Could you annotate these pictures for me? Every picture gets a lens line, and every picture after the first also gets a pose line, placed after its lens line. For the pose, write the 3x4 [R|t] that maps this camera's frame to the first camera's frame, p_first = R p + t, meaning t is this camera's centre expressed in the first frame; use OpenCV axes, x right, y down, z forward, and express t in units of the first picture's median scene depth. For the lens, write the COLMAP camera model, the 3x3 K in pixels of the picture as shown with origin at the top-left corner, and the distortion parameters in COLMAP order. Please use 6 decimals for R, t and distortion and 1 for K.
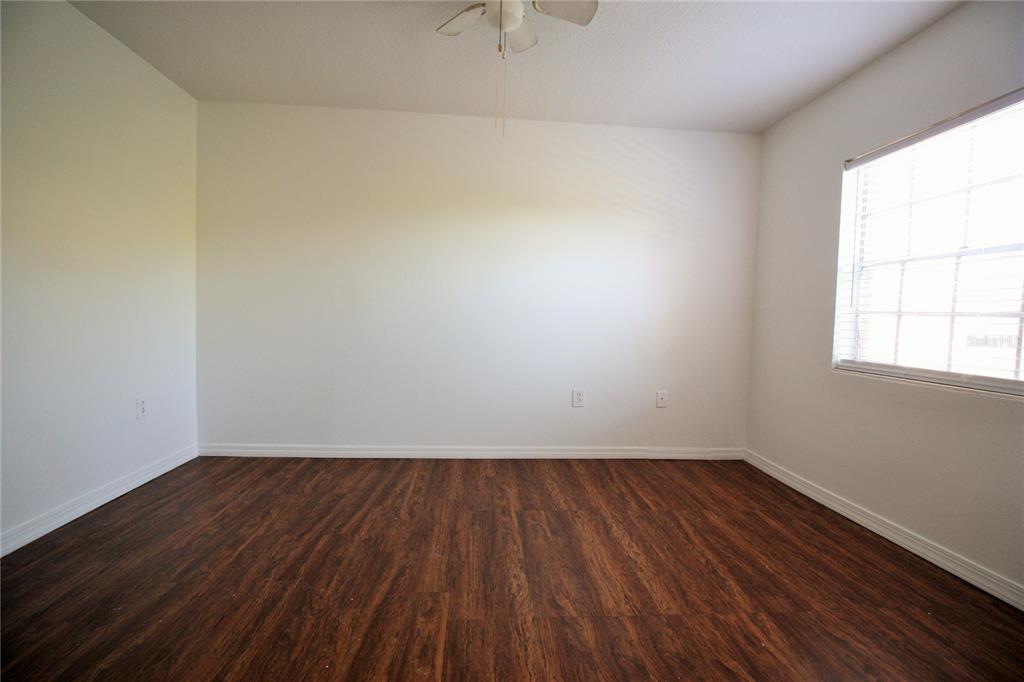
lens RADIAL K [[477.7, 0, 514.9], [0, 477.7, 341.9], [0, 0, 1]] dist [-0.001473, -0.011130]
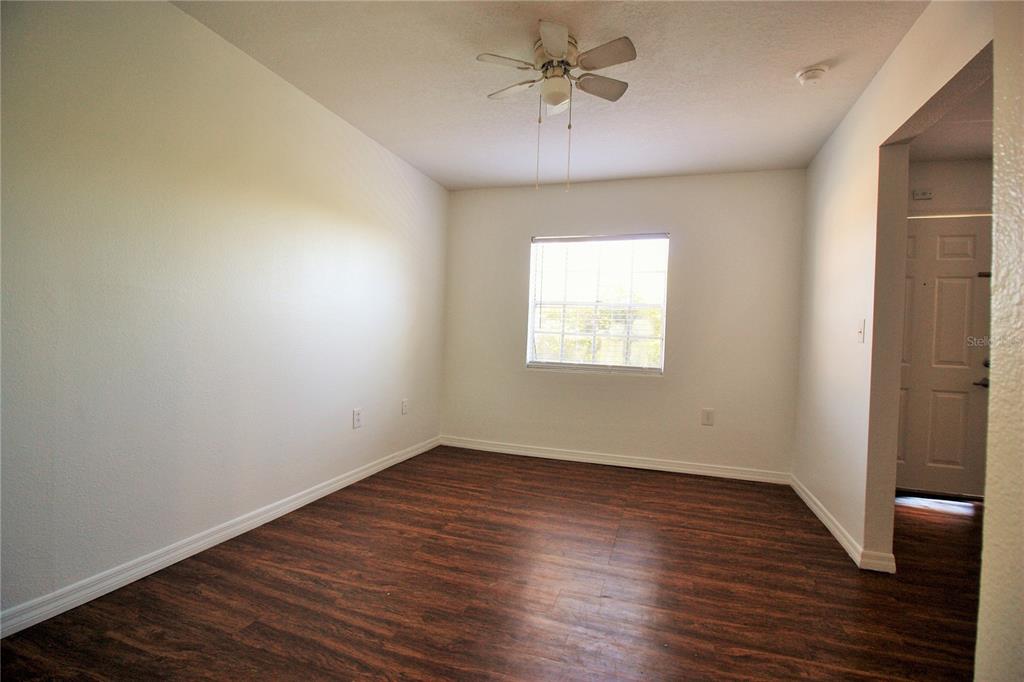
lens RADIAL K [[477.7, 0, 513.1], [0, 477.7, 337.4], [0, 0, 1]] dist [-0.001473, -0.011130]
pose [[0.386457, -0.018790, 0.922116, -0.848398], [0.025791, 0.999622, 0.009561, -0.062733], [-0.921947, 0.020087, 0.386796, 0.453380]]
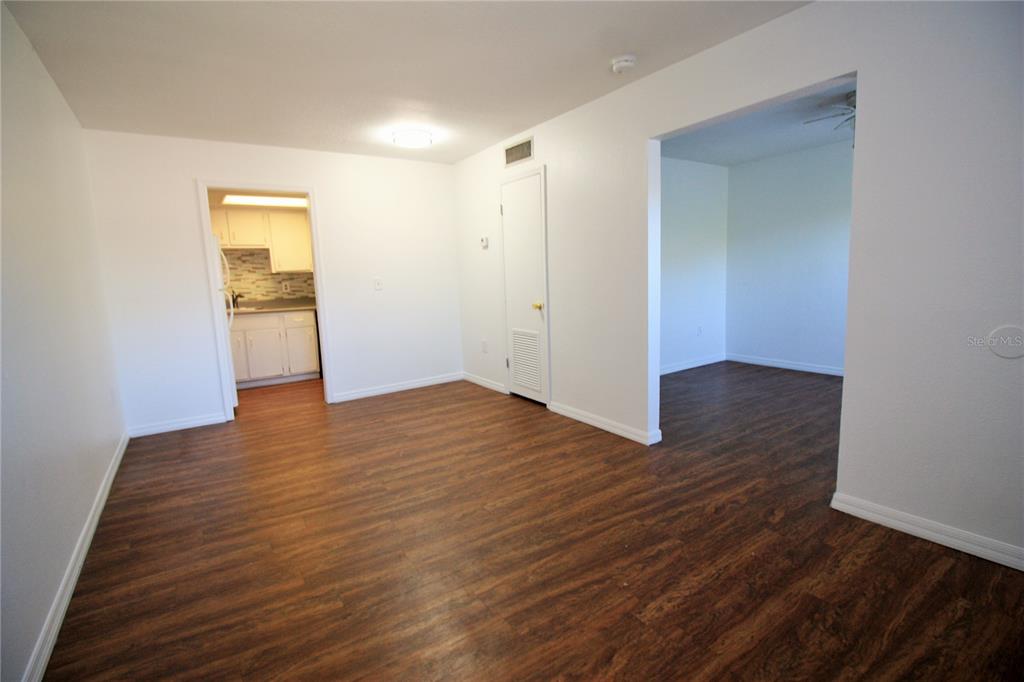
lens RADIAL K [[477.7, 0, 516.3], [0, 477.7, 335.6], [0, 0, 1]] dist [-0.001473, -0.011130]
pose [[0.494356, 0.066565, -0.866707, 0.697585], [0.003900, 0.996884, 0.078788, -0.008500], [0.869251, -0.042330, 0.492556, -0.808106]]
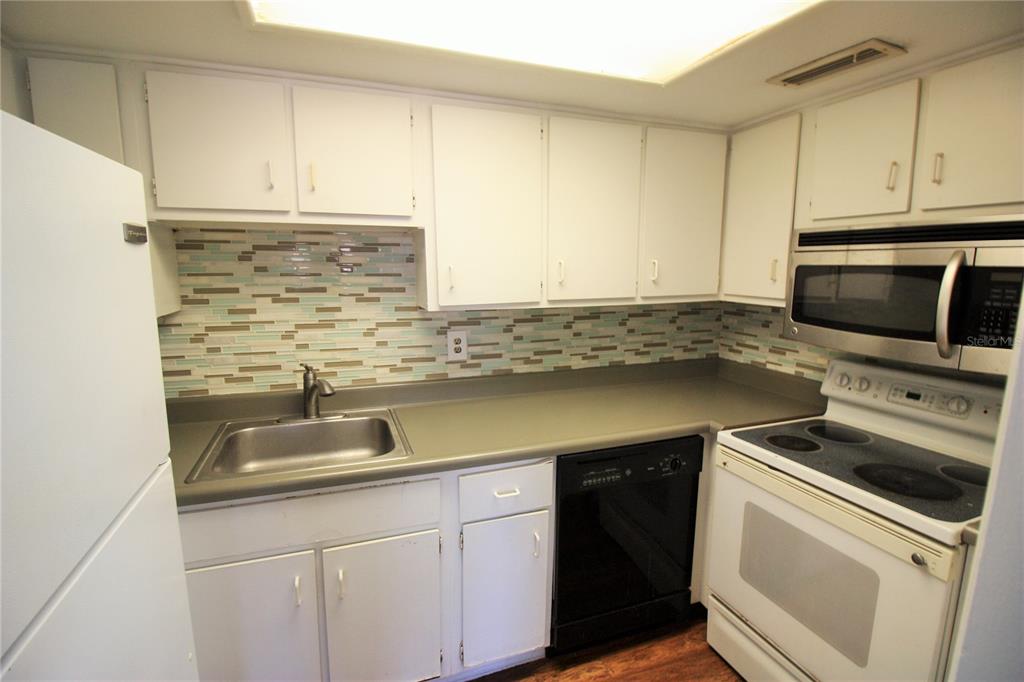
lens RADIAL K [[477.7, 0, 514.7], [0, 477.7, 340.2], [0, 0, 1]] dist [-0.001473, -0.011130]
pose [[0.269804, 0.119372, -0.955487, -1.175980], [-0.049051, 0.992702, 0.110171, -0.171256], [0.961665, 0.017143, 0.273690, -0.752116]]
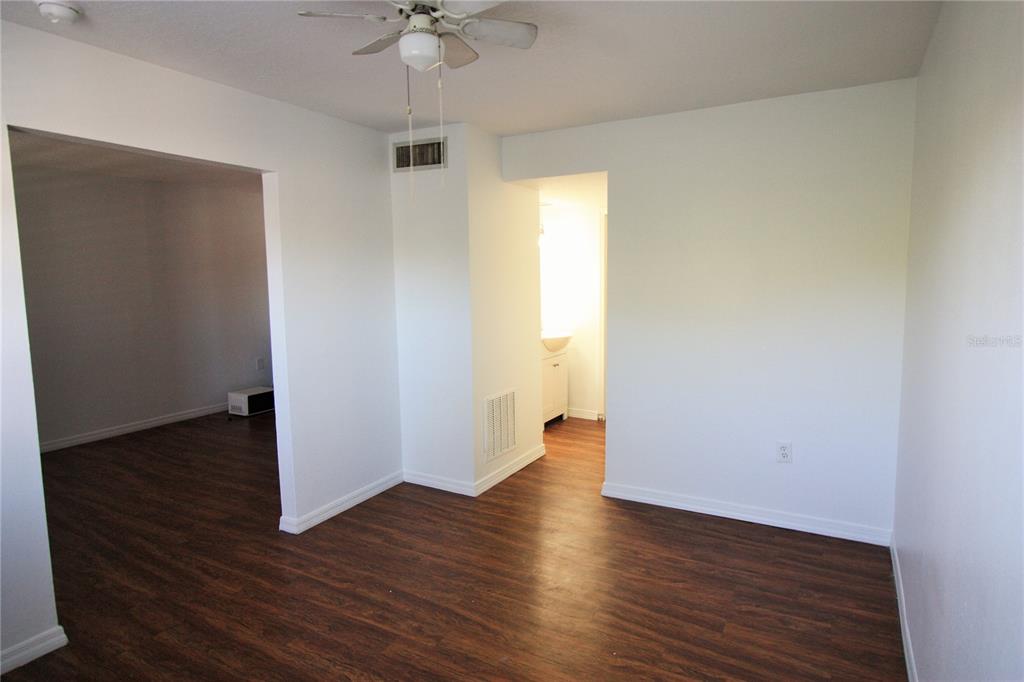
lens RADIAL K [[579.4, 0, 521.4], [0, 579.4, 344.9], [0, 0, 1]] dist [-0.009162, -0.002462]
pose [[-0.545847, 0.076581, -0.834378, 0.544823], [-0.053482, 0.990599, 0.125908, -0.223285], [0.836176, 0.113351, -0.536620, 1.237346]]
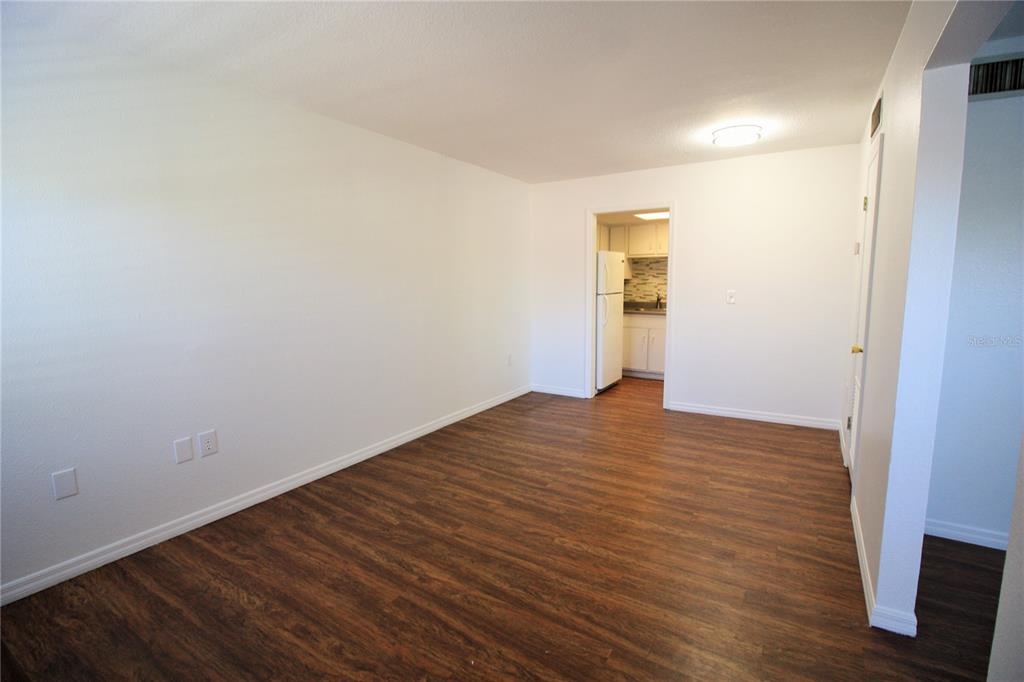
lens RADIAL K [[477.7, 0, 514.0], [0, 477.7, 336.3], [0, 0, 1]] dist [-0.001473, -0.011130]
pose [[-0.590821, 0.071362, -0.803641, 0.636282], [-0.053453, 0.990430, 0.127246, -0.103595], [0.805030, 0.118137, -0.581352, 0.048843]]
